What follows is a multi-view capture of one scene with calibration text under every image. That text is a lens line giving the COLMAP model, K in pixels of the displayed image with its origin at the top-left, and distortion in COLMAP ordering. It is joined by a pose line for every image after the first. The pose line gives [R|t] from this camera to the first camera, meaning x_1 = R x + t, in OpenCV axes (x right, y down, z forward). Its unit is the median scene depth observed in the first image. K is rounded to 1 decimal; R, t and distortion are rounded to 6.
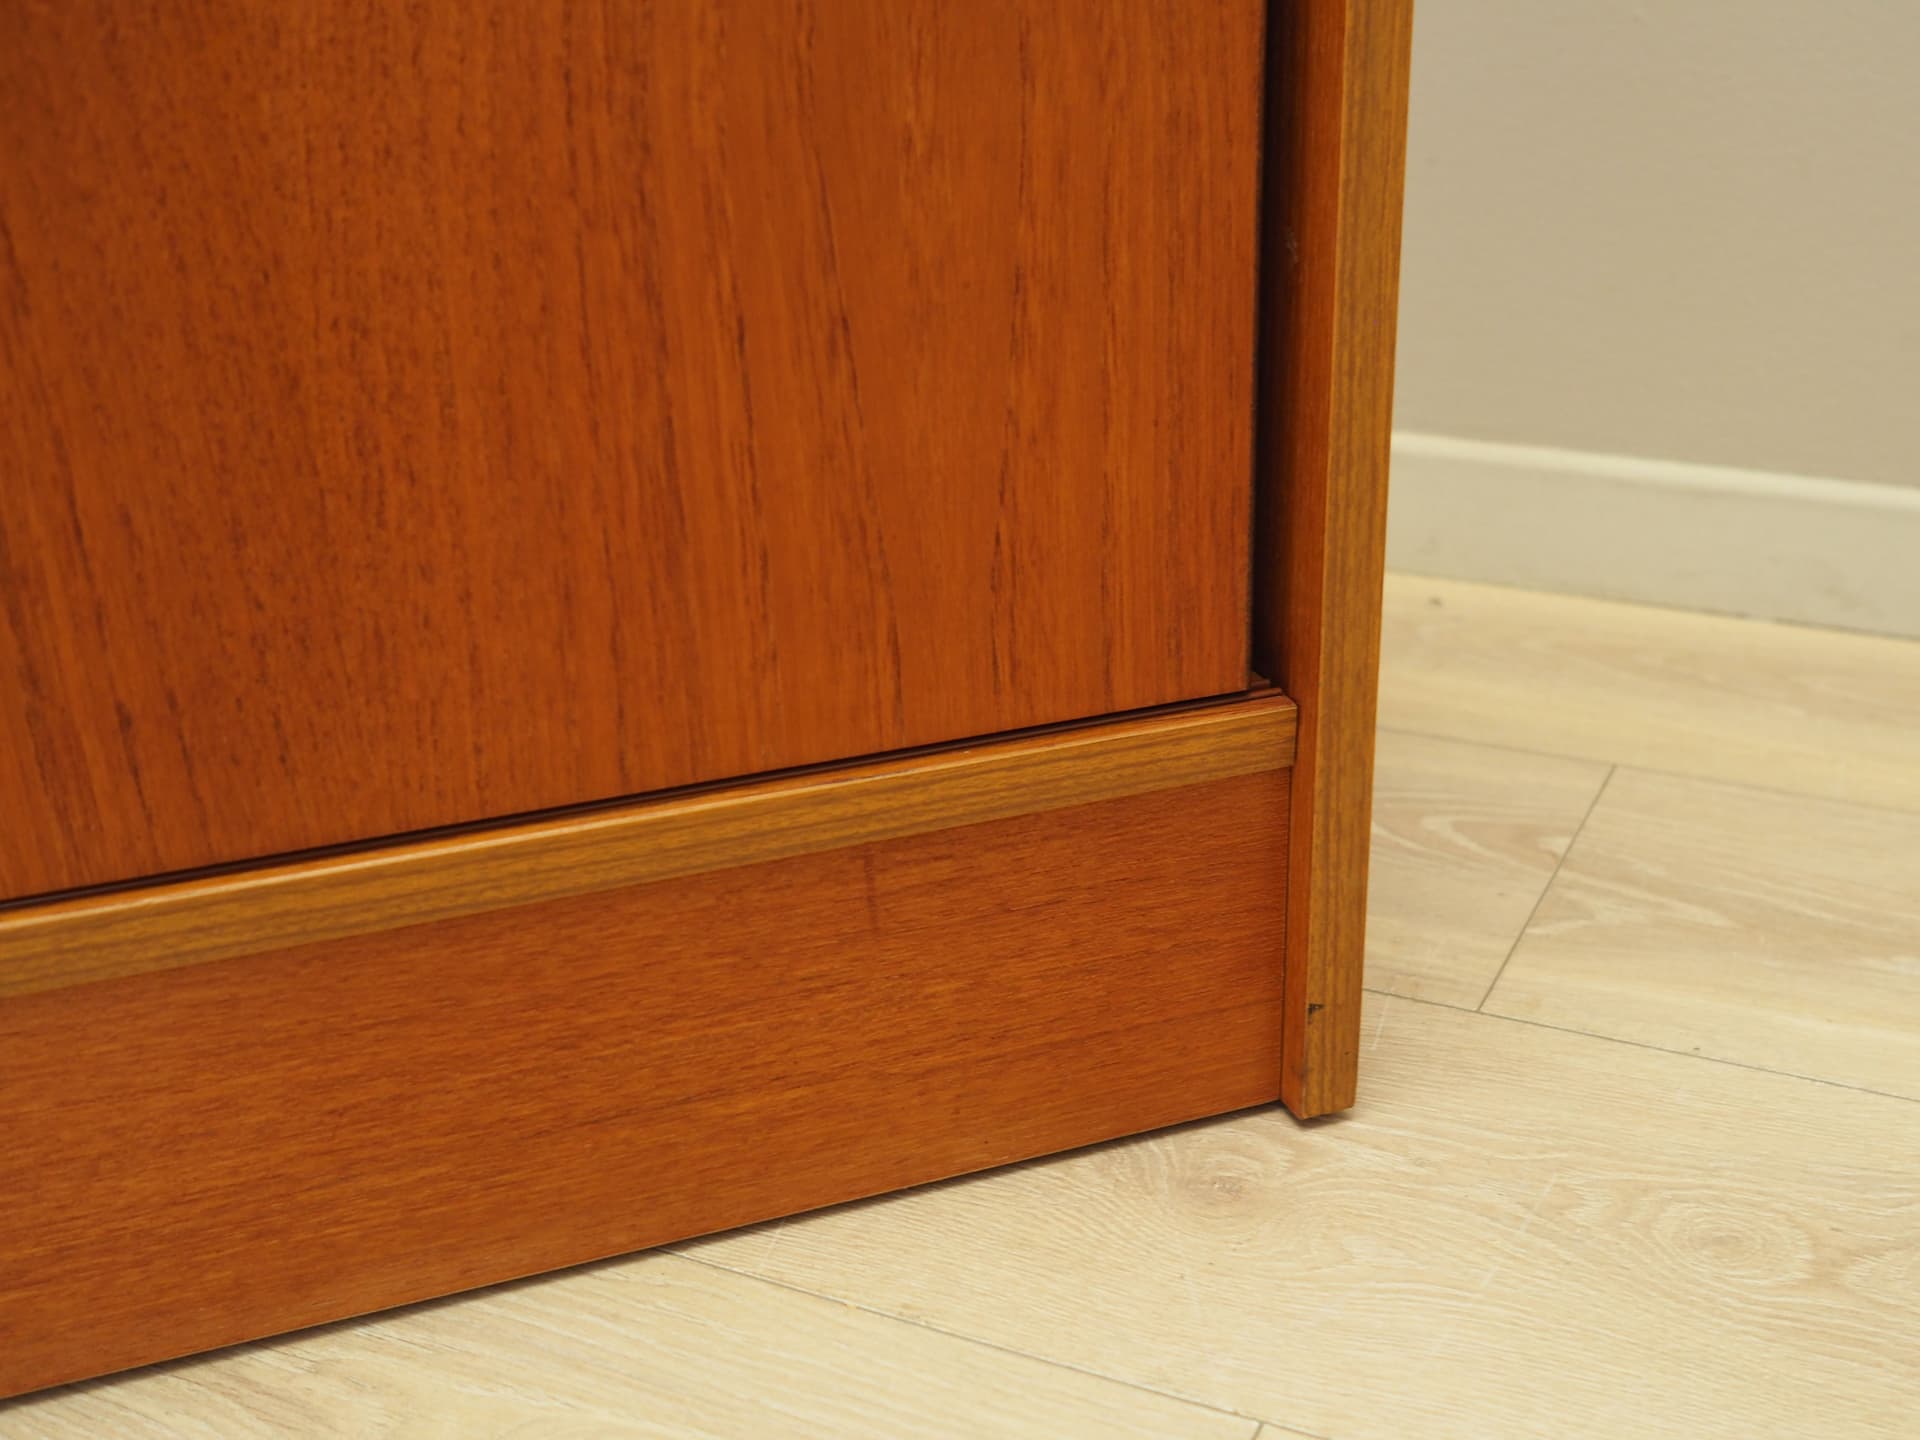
lens RADIAL K [[2282.5, 0, 1063.0], [0, 2282.5, 715.0], [0, 0, 1]] dist [-0.022679, 0.000671]
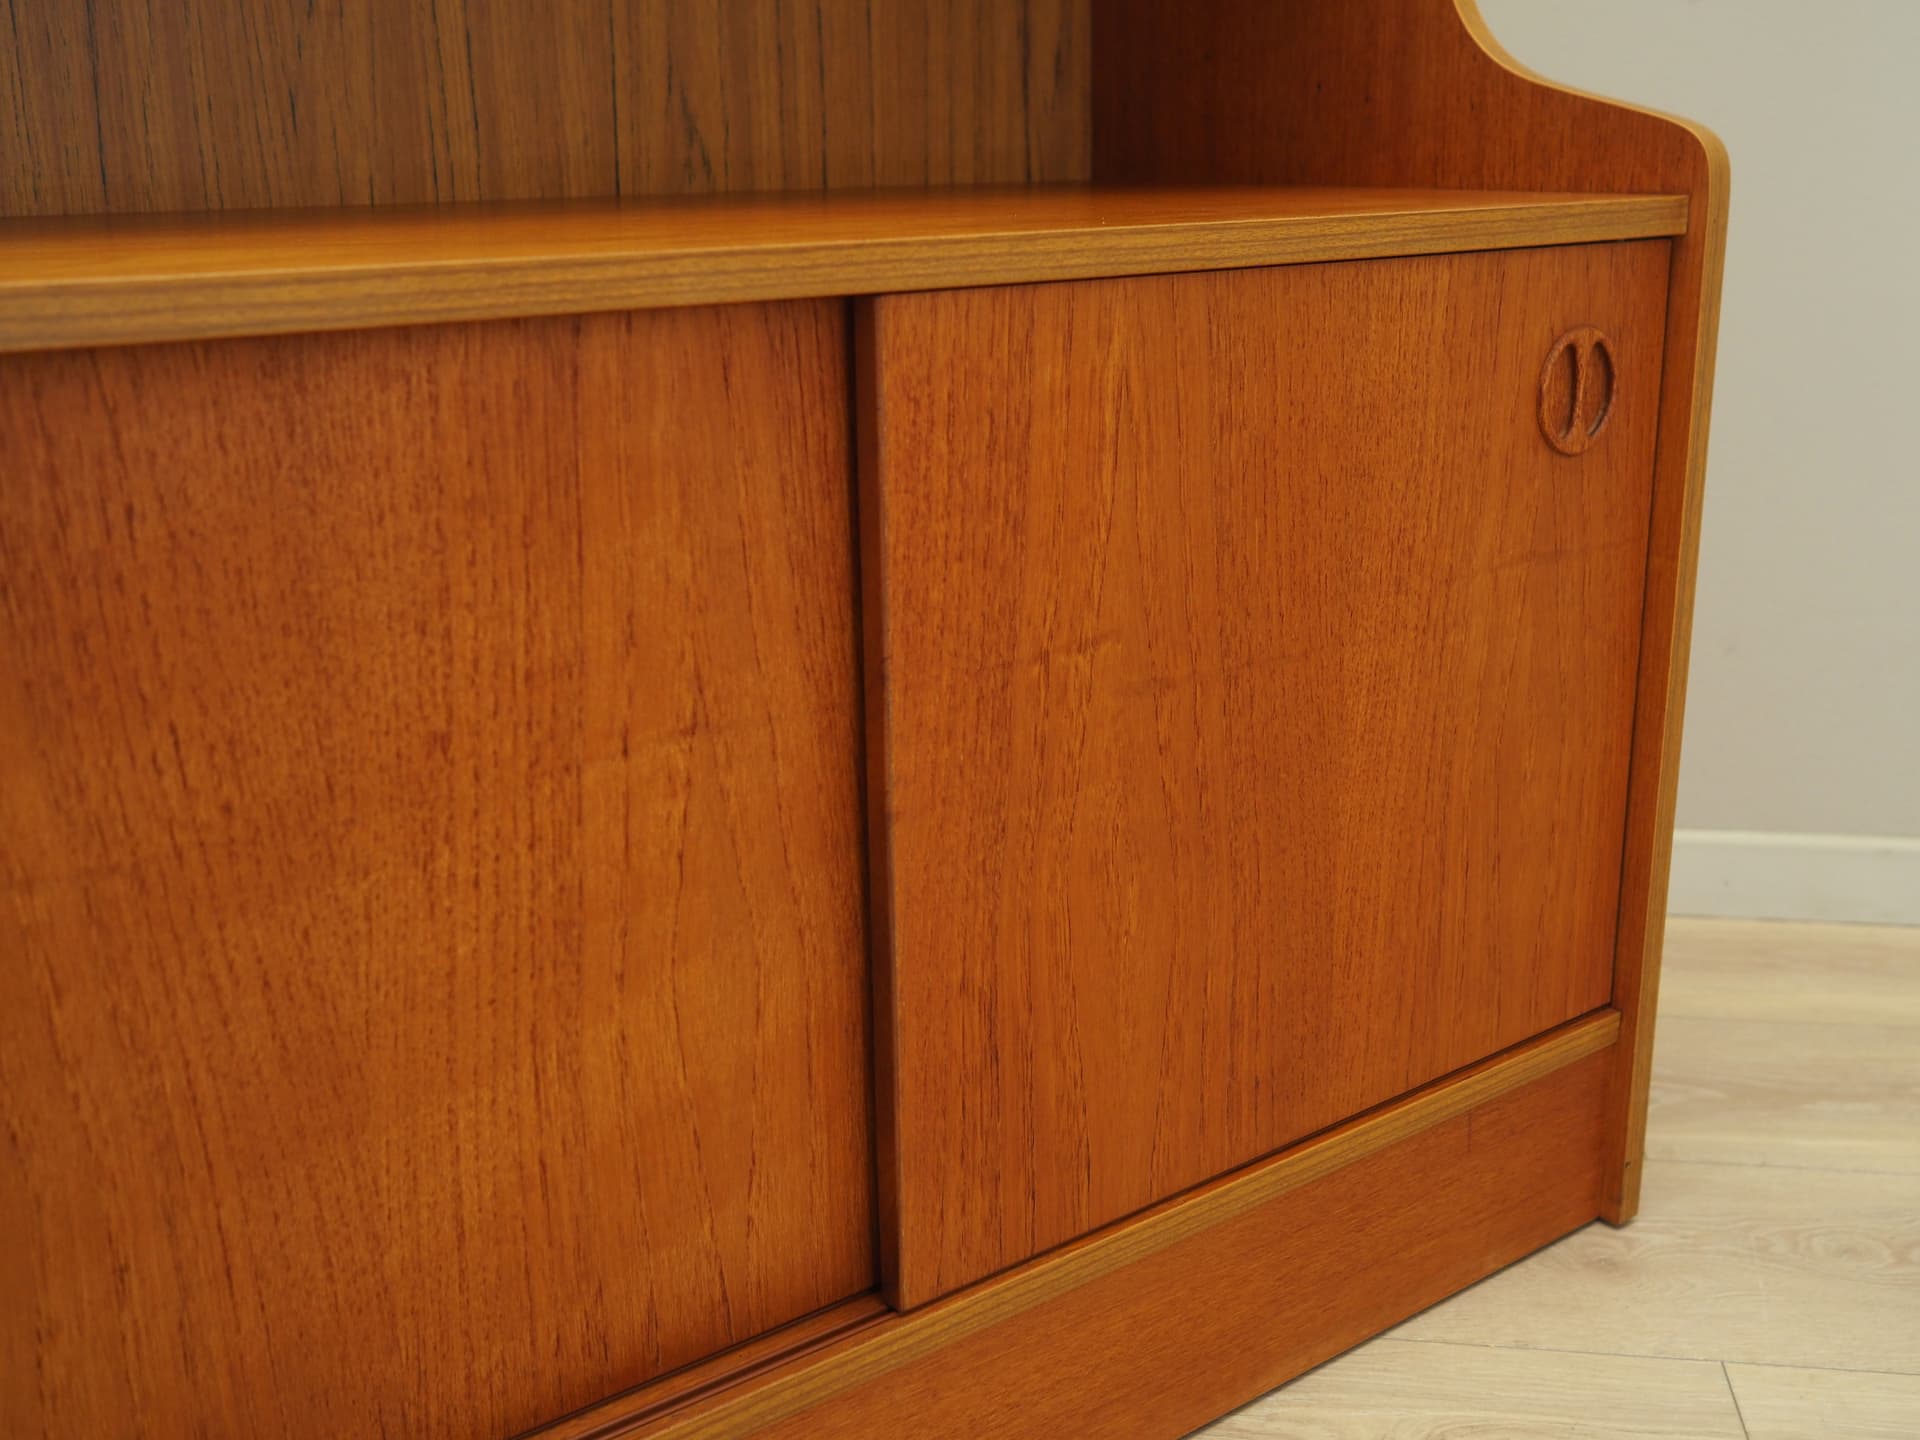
lens RADIAL K [[2064.4, 0, 985.3], [0, 2064.4, 704.3], [0, 0, 1]] dist [-0.013167, -0.016516]
pose [[0.961937, -0.072962, 0.263352, -0.939162], [0.103553, 0.989151, -0.104199, -0.147574], [-0.252893, 0.127504, 0.959056, -0.661744]]
